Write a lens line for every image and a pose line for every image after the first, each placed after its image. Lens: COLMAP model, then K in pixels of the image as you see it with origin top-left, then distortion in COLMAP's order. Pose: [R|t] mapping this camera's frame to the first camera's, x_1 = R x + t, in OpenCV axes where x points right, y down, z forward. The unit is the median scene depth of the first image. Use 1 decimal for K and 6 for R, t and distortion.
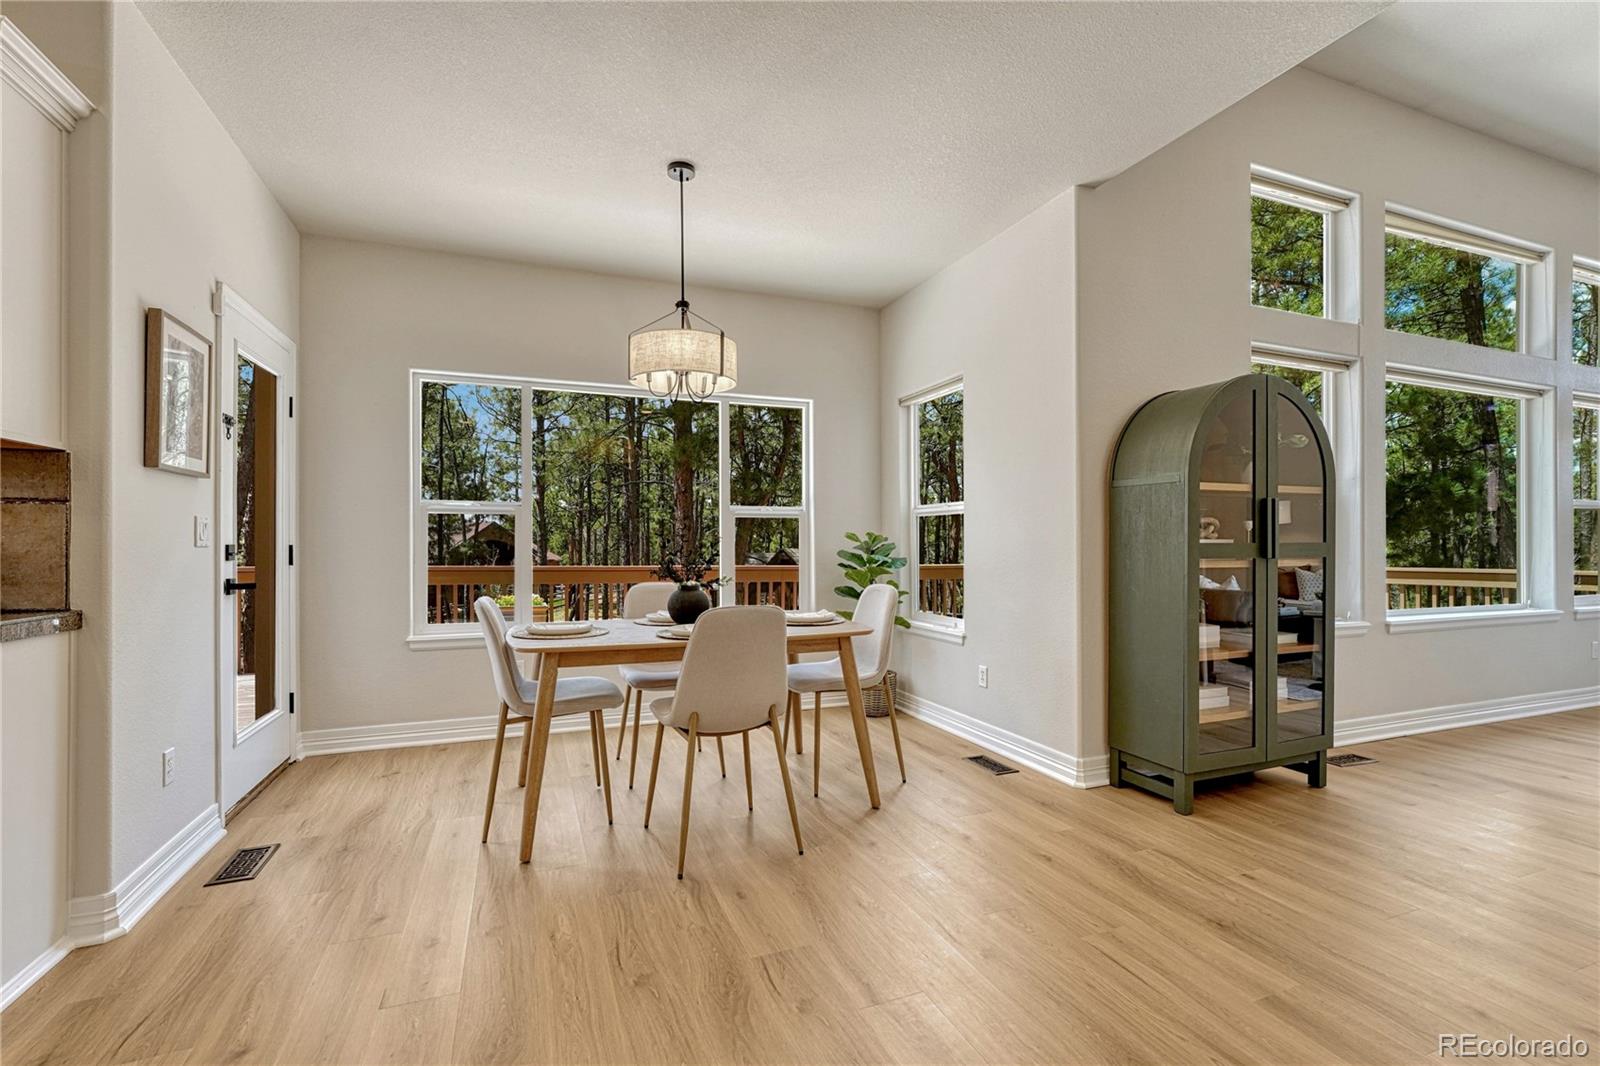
lens RADIAL K [[695.6, 0, 793.1], [0, 695.6, 543.3], [0, 0, 1]] dist [-0.002216, -0.000167]
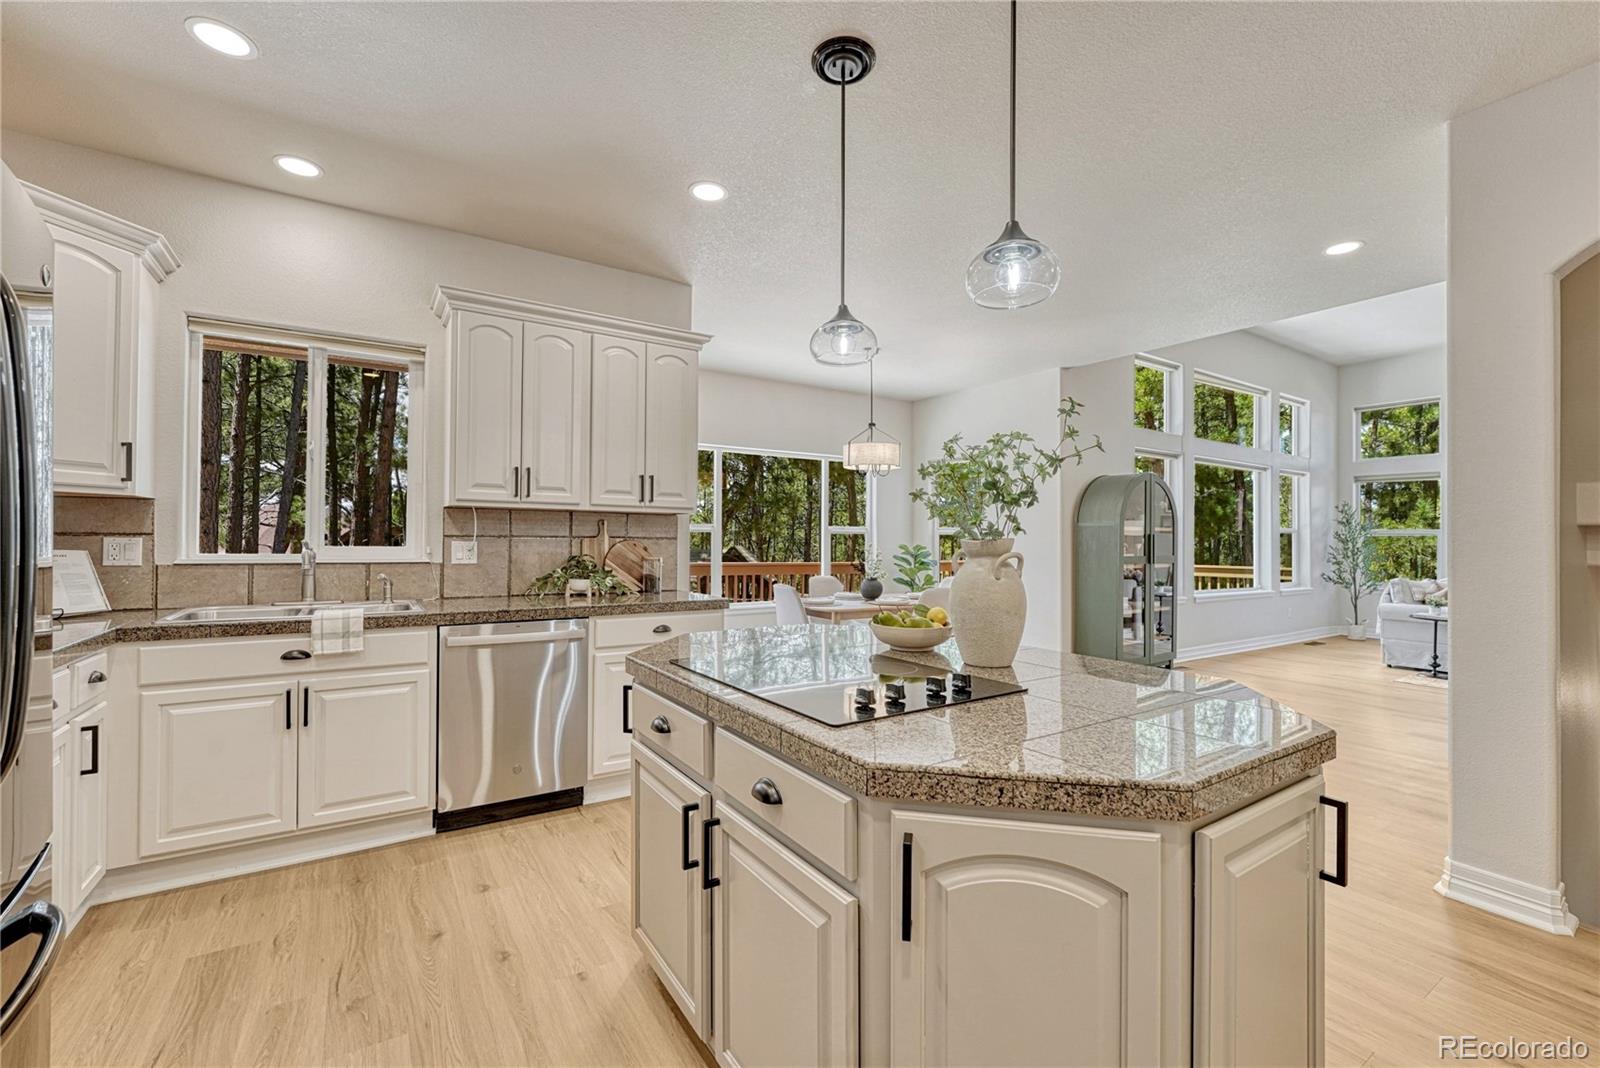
lens RADIAL K [[672.4, 0, 793.8], [0, 672.4, 528.2], [0, 0, 1]] dist [-0.006771, 0.000112]
pose [[0.978699, 0.012531, 0.204920, -0.473060], [-0.010342, 0.999877, -0.011750, -0.031472], [-0.205042, 0.009380, 0.978708, -0.450359]]
